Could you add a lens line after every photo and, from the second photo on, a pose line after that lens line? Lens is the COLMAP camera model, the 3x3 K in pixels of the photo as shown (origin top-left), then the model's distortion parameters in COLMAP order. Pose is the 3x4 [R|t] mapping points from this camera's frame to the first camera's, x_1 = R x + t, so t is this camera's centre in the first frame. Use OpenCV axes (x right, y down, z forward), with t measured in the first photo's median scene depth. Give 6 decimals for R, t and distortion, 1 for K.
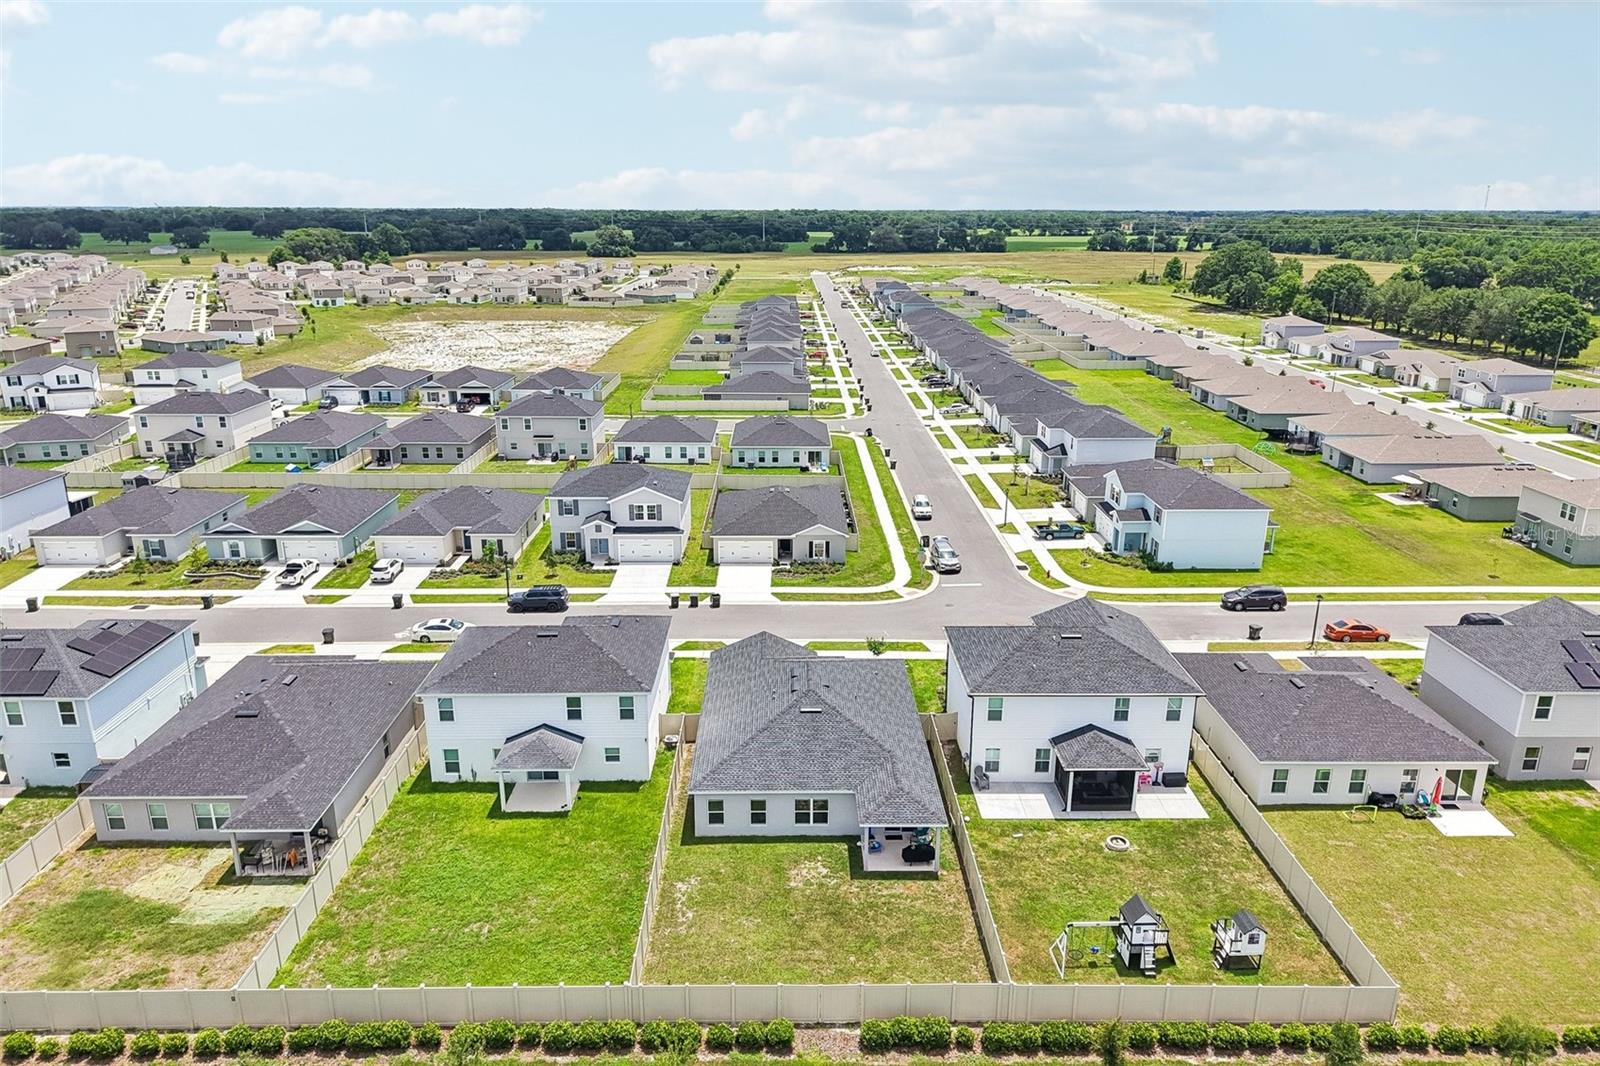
lens RADIAL K [[1067.4, 0, 795.2], [0, 1067.4, 531.7], [0, 0, 1]] dist [0.028448, -0.026151]
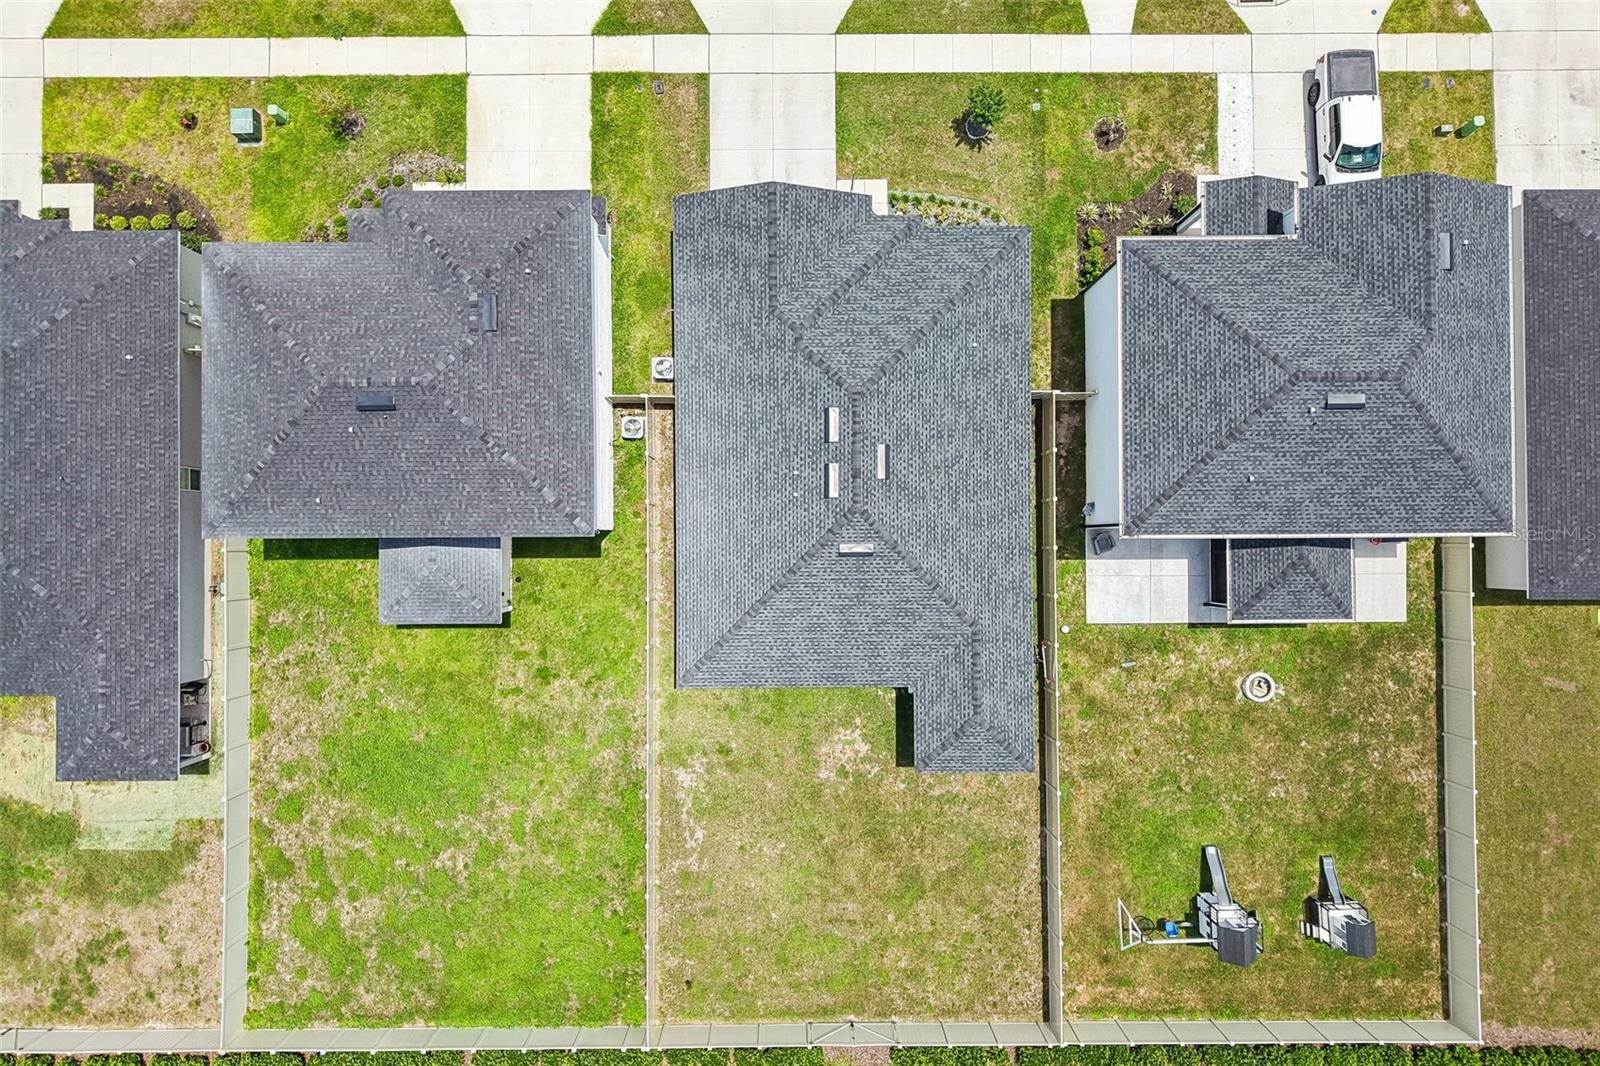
lens RADIAL K [[1067.4, 0, 795.2], [0, 1067.4, 531.7], [0, 0, 1]] dist [0.028448, -0.026151]
pose [[0.999992, 0.003831, -0.000650, -0.019988], [-0.000544, 0.303724, 0.952760, -0.414055], [0.003847, -0.952752, 0.303724, 0.797972]]
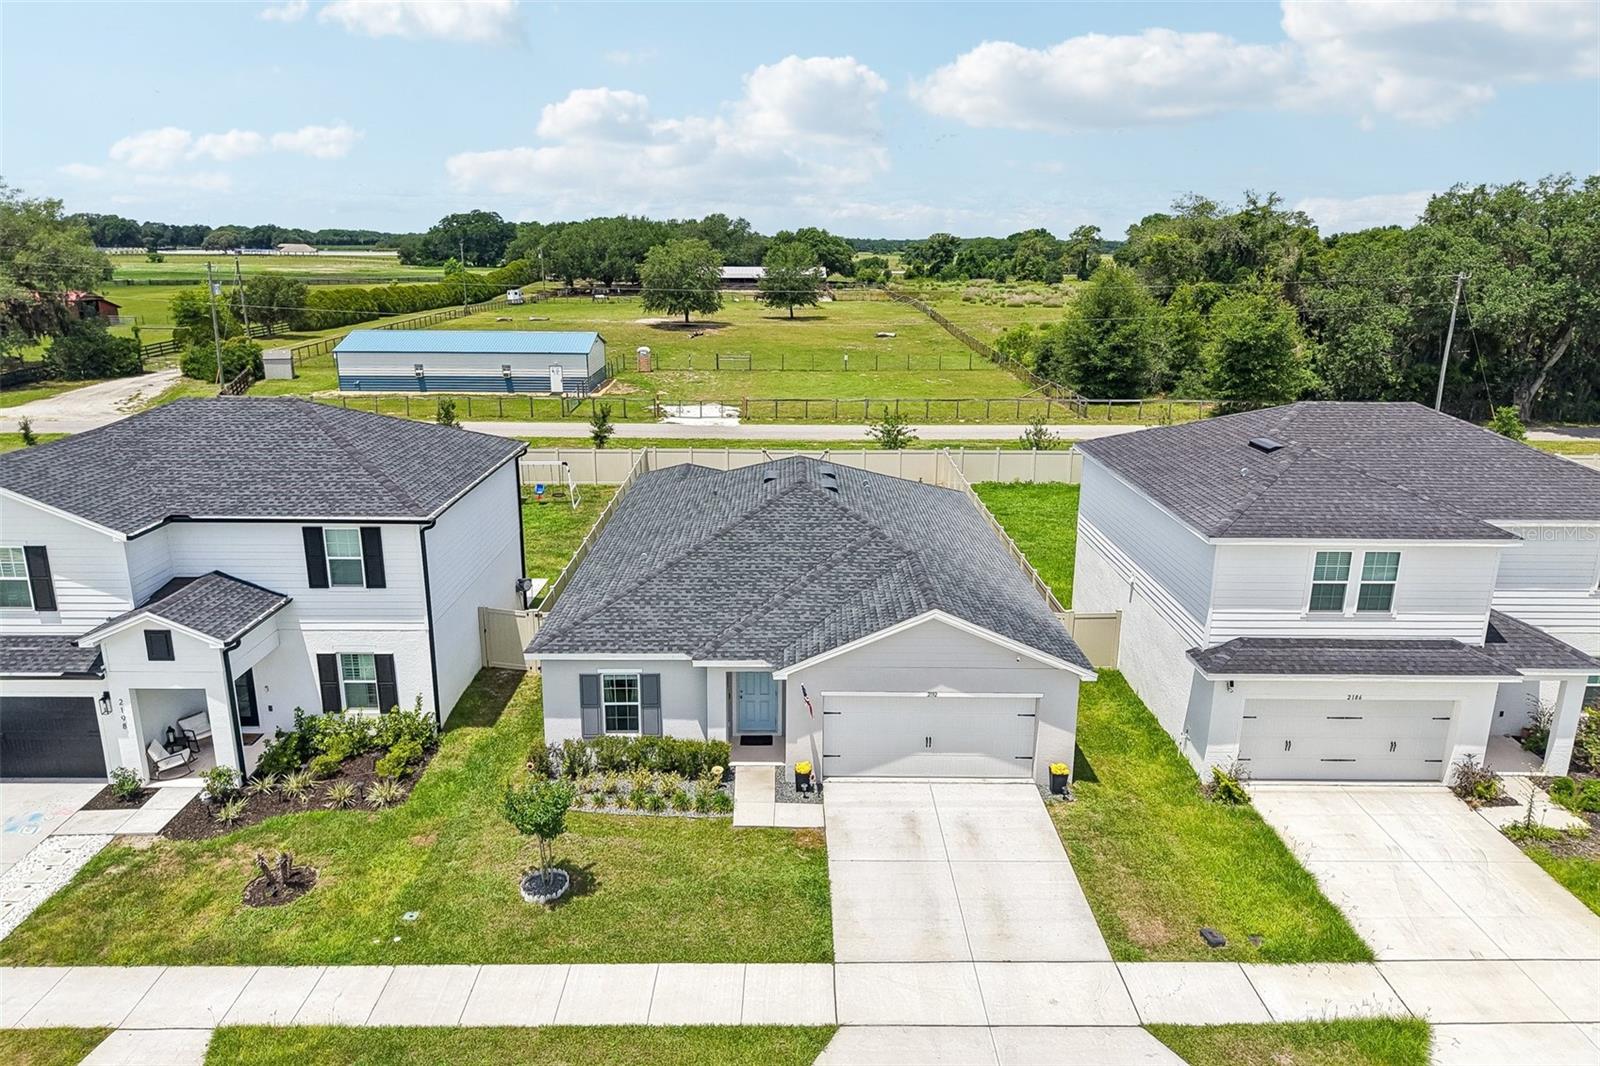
lens RADIAL K [[1067.4, 0, 795.2], [0, 1067.4, 531.7], [0, 0, 1]] dist [0.028448, -0.026151]
pose [[-0.999953, -0.009564, -0.001369, 0.017218], [-0.008834, 0.847638, 0.530502, -0.116335], [-0.003913, 0.530489, -0.847683, 1.482142]]
